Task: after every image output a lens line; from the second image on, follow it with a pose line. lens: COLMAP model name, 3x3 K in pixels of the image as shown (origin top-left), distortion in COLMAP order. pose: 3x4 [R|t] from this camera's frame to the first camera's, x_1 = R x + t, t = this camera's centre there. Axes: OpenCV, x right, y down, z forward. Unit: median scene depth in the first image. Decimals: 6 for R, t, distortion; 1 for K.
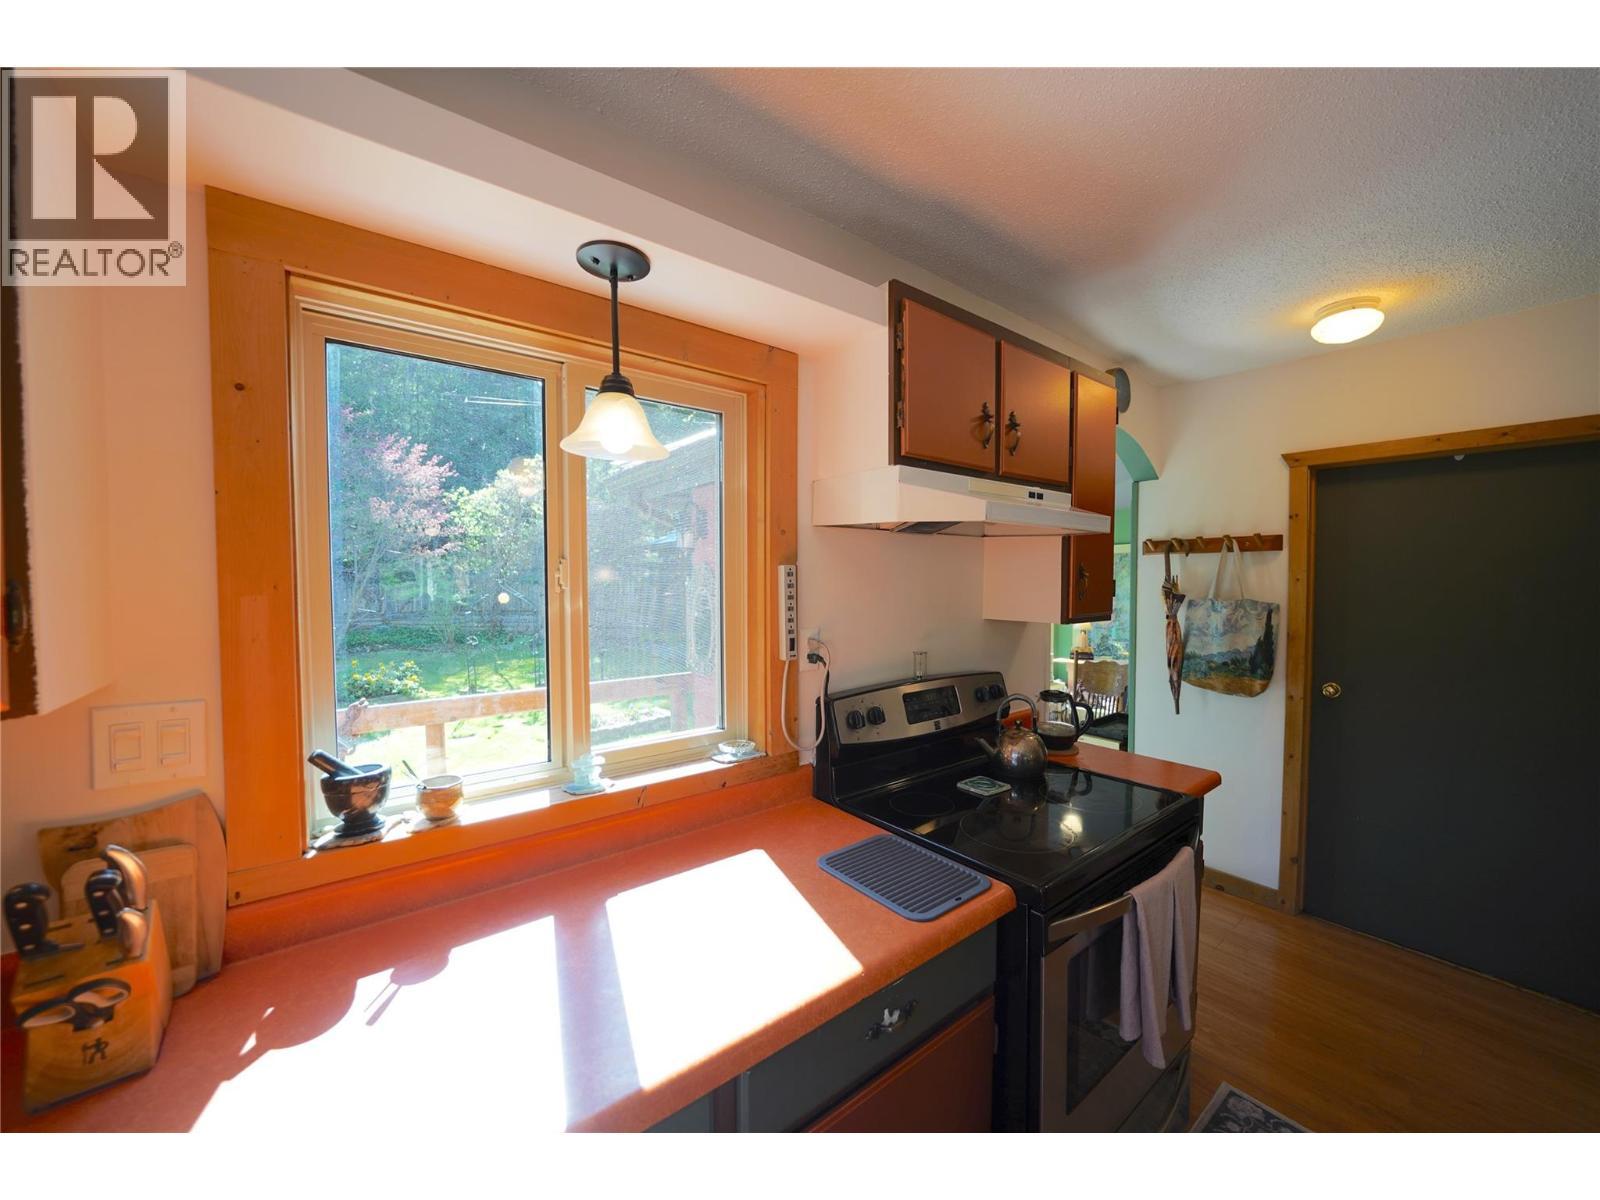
lens RADIAL K [[593.7, 0, 800.3], [0, 593.7, 602.6], [0, 0, 1]] dist [-0.014084, 0.000323]
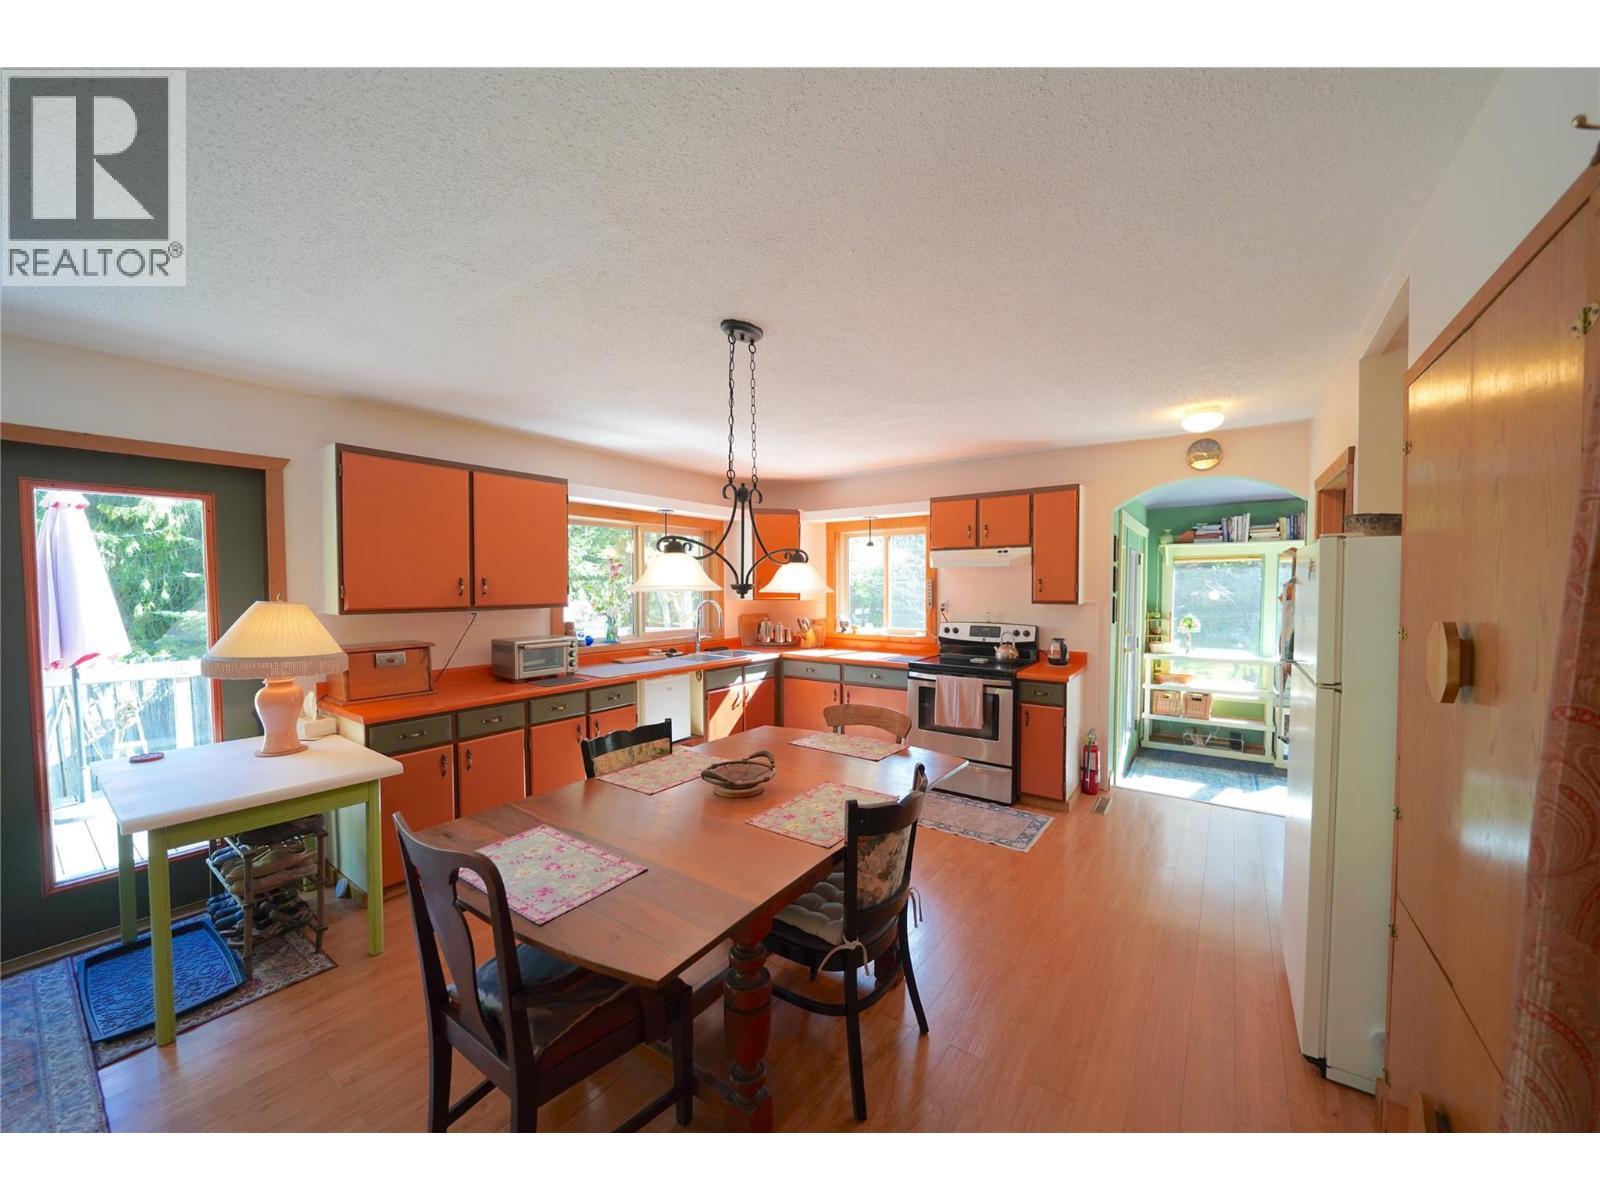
lens RADIAL K [[593.7, 0, 800.3], [0, 593.7, 602.6], [0, 0, 1]] dist [-0.014084, 0.000323]
pose [[0.285880, 0.031254, -0.957755, 2.801216], [-0.037128, 0.999079, 0.021520, 0.018502], [0.957546, 0.029408, 0.286778, -0.606408]]
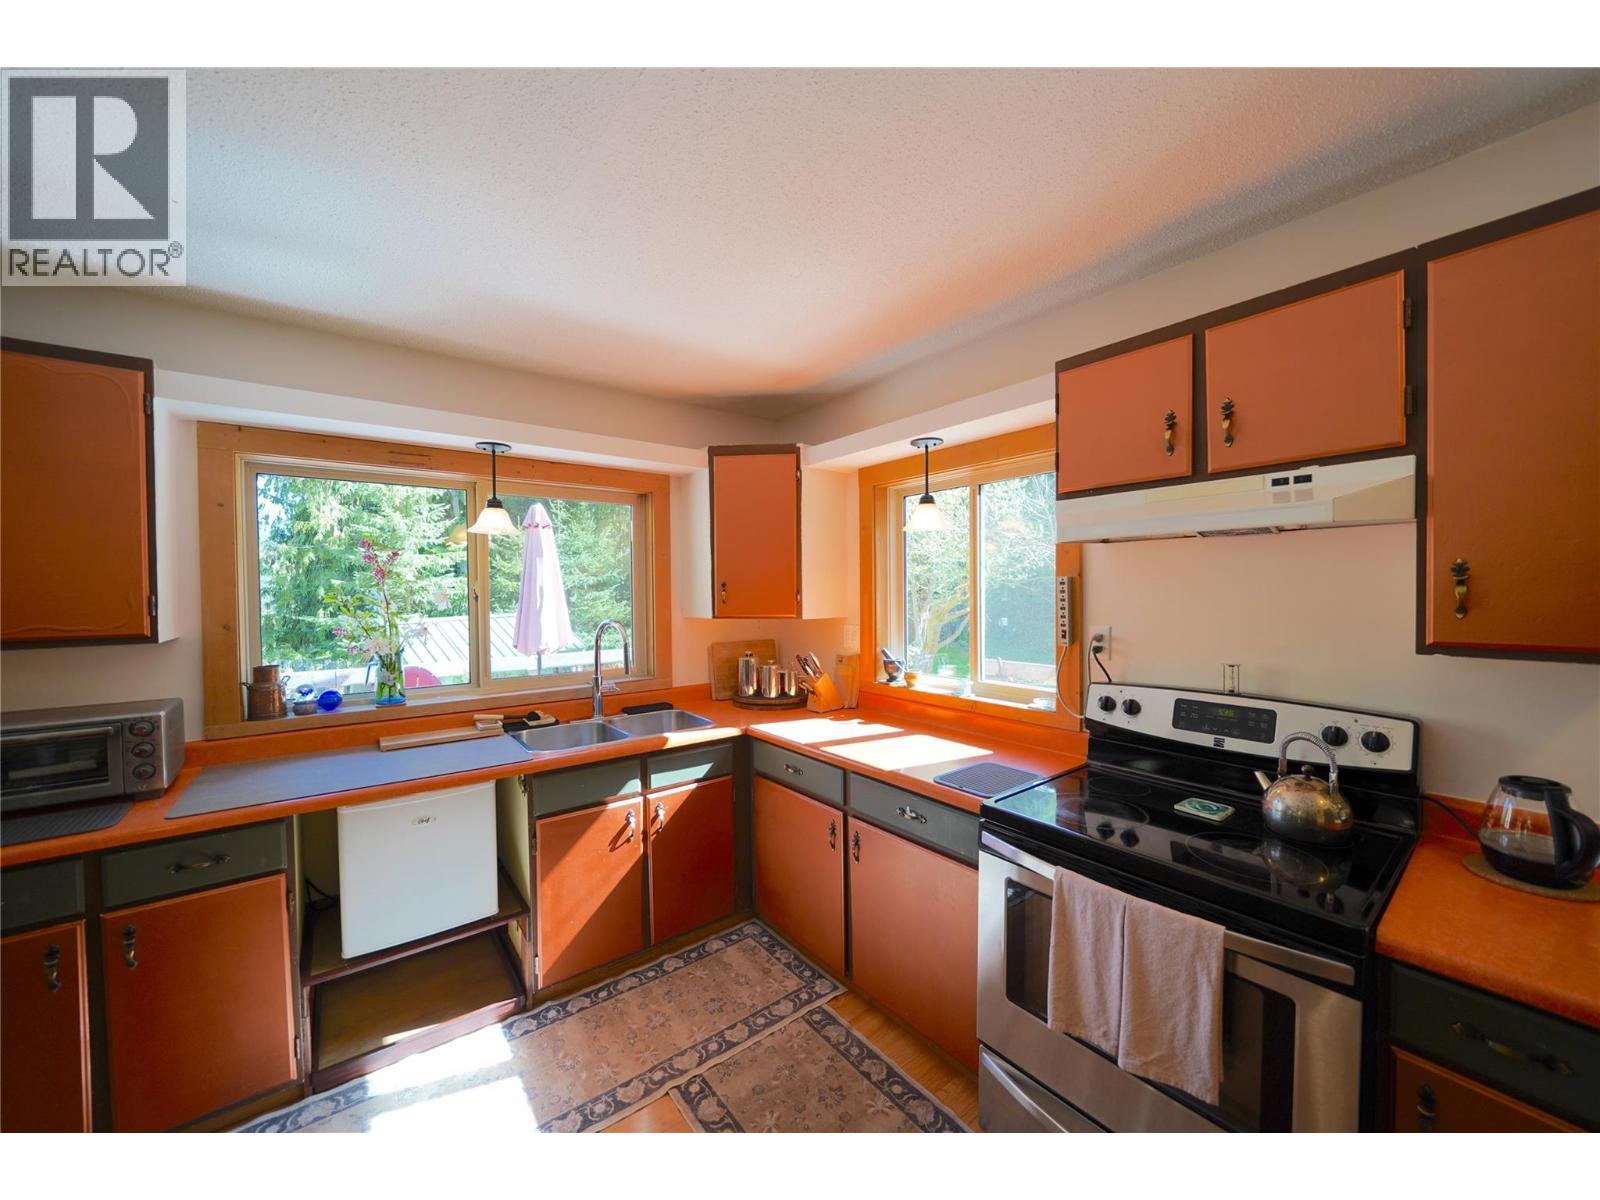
lens RADIAL K [[593.7, 0, 800.3], [0, 593.7, 602.6], [0, 0, 1]] dist [-0.014084, 0.000323]
pose [[0.002095, 0.025597, -0.999670, 1.277189], [-0.032458, 0.999147, 0.025515, -0.016595], [0.999471, 0.032394, 0.002924, 0.369496]]
